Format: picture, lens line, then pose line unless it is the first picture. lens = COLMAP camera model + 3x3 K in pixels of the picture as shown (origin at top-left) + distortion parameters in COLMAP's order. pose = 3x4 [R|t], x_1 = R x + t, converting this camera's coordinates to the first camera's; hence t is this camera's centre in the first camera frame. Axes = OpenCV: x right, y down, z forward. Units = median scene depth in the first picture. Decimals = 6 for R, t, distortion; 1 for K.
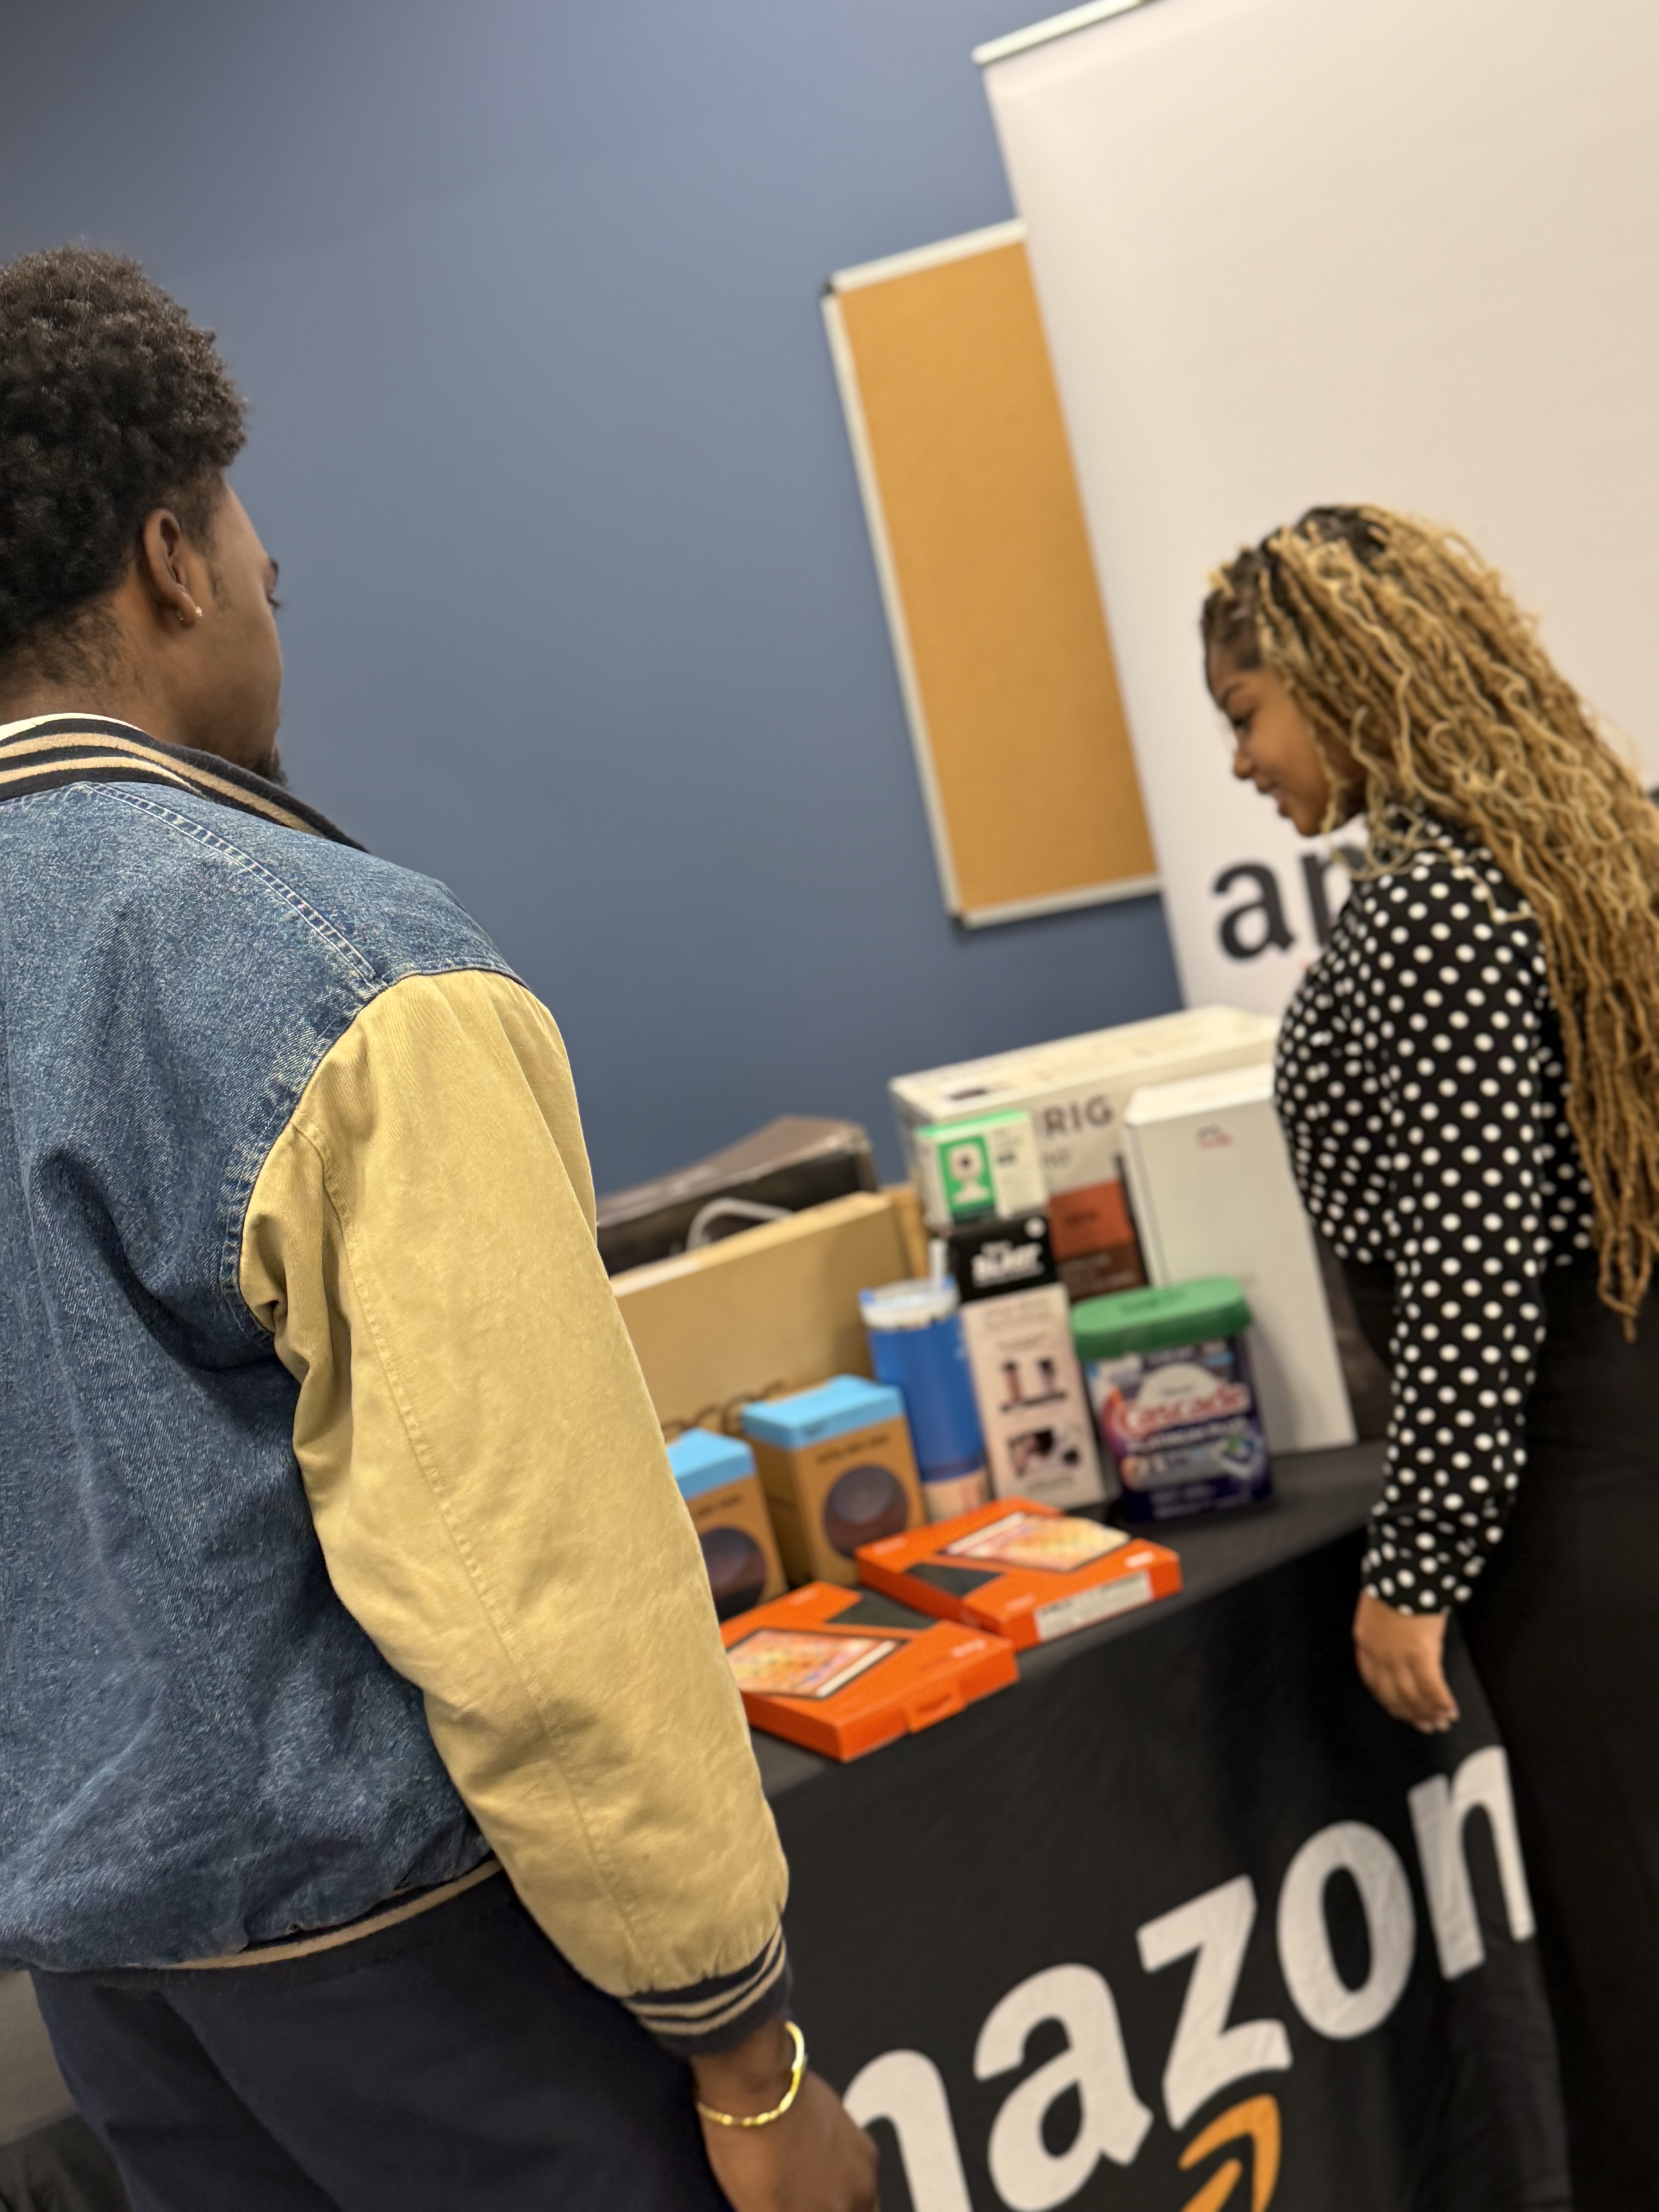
lens RADIAL K [[2533.1, 0, 806.4], [0, 2533.1, 1123.5], [0, 0, 1]] dist [0.112948, 0.000000]
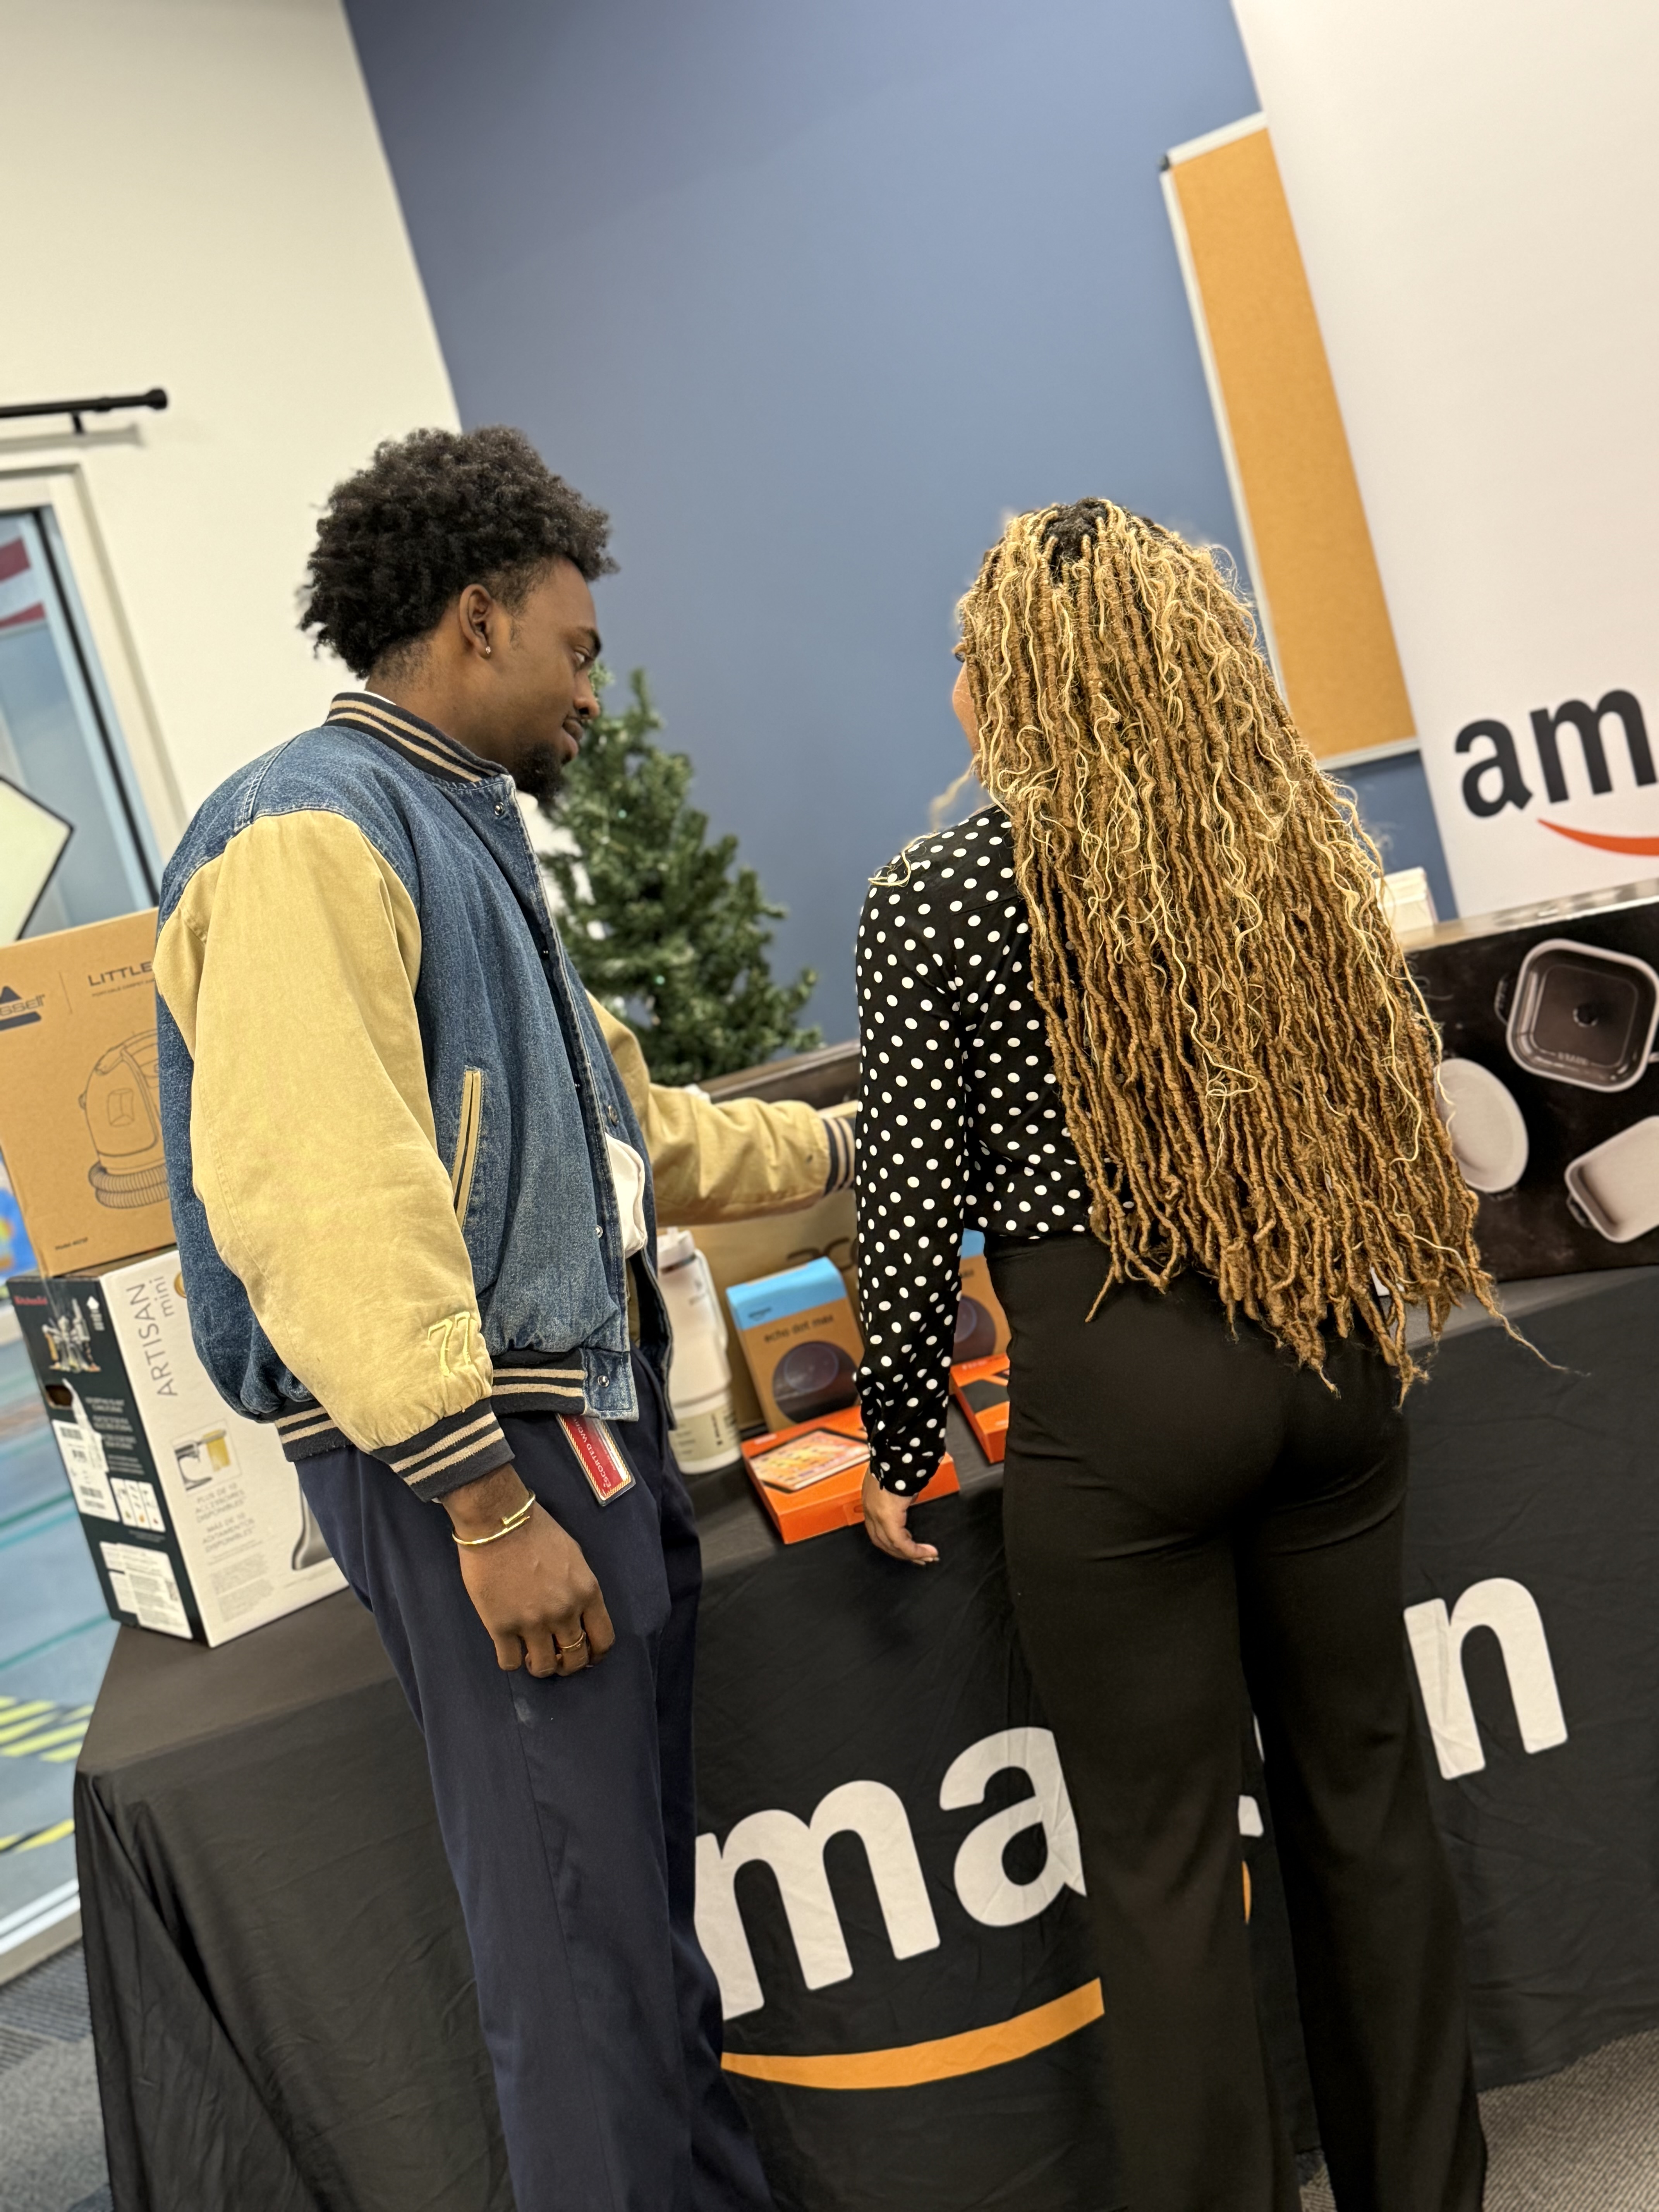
lens RADIAL K [[2533.1, 0, 850.6], [0, 2533.1, 1112.7], [0, 0, 1]] dist [0.112948, 0.000000]
pose [[0.946380, 0.022965, -0.322240, 0.347099], [0.006006, 0.996047, 0.088624, -0.049371], [0.323001, -0.085808, 0.942501, -0.090587]]
